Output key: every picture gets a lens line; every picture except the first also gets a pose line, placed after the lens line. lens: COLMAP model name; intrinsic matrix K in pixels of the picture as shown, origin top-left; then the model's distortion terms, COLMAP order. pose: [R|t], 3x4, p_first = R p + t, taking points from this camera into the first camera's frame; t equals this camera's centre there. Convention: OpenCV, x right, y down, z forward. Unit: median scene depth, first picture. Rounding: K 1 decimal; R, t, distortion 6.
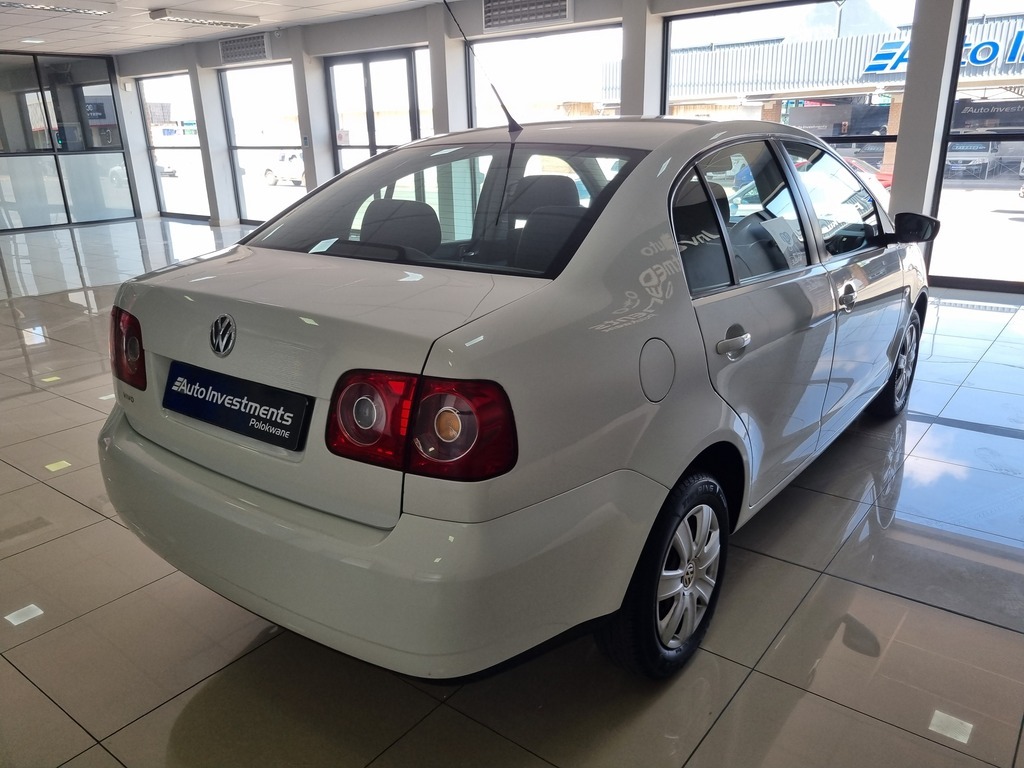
lens RADIAL K [[772.9, 0, 519.5], [0, 772.9, 382.1], [0, 0, 1]] dist [0.040962, -0.029456]
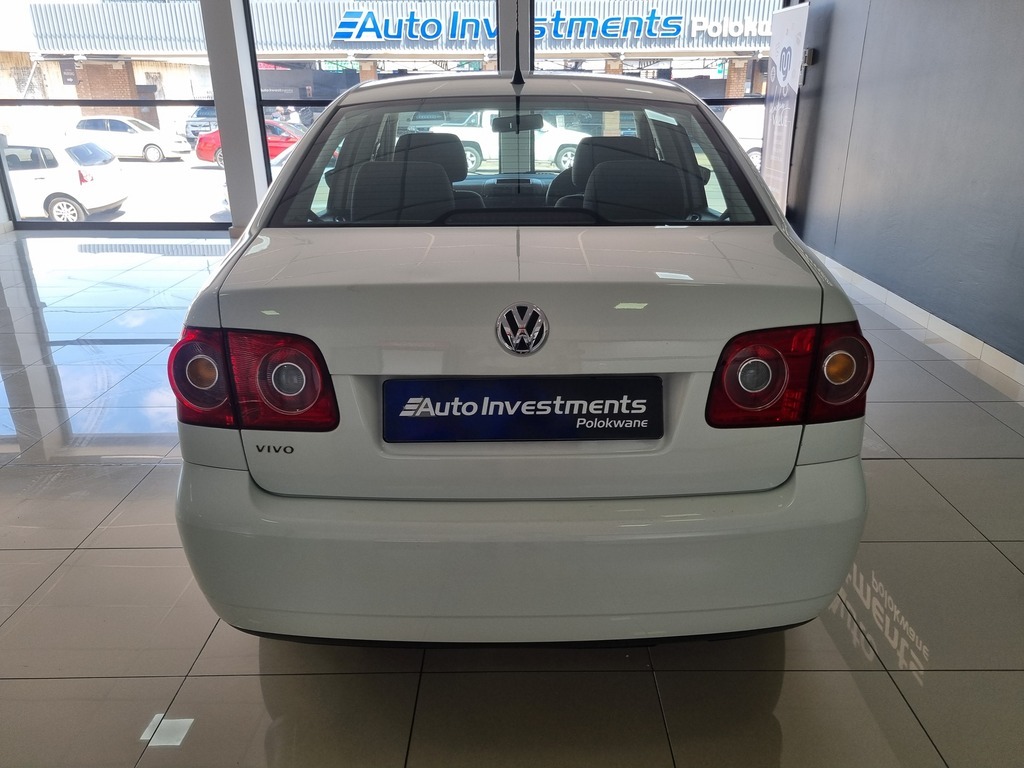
lens RADIAL K [[772.9, 0, 506.5], [0, 772.9, 382.4], [0, 0, 1]] dist [0.040962, -0.029456]
pose [[0.786678, -0.197901, 0.584785, -0.101607], [0.173291, 0.979932, 0.098506, -0.010159], [-0.592544, 0.023845, 0.805185, 0.041189]]
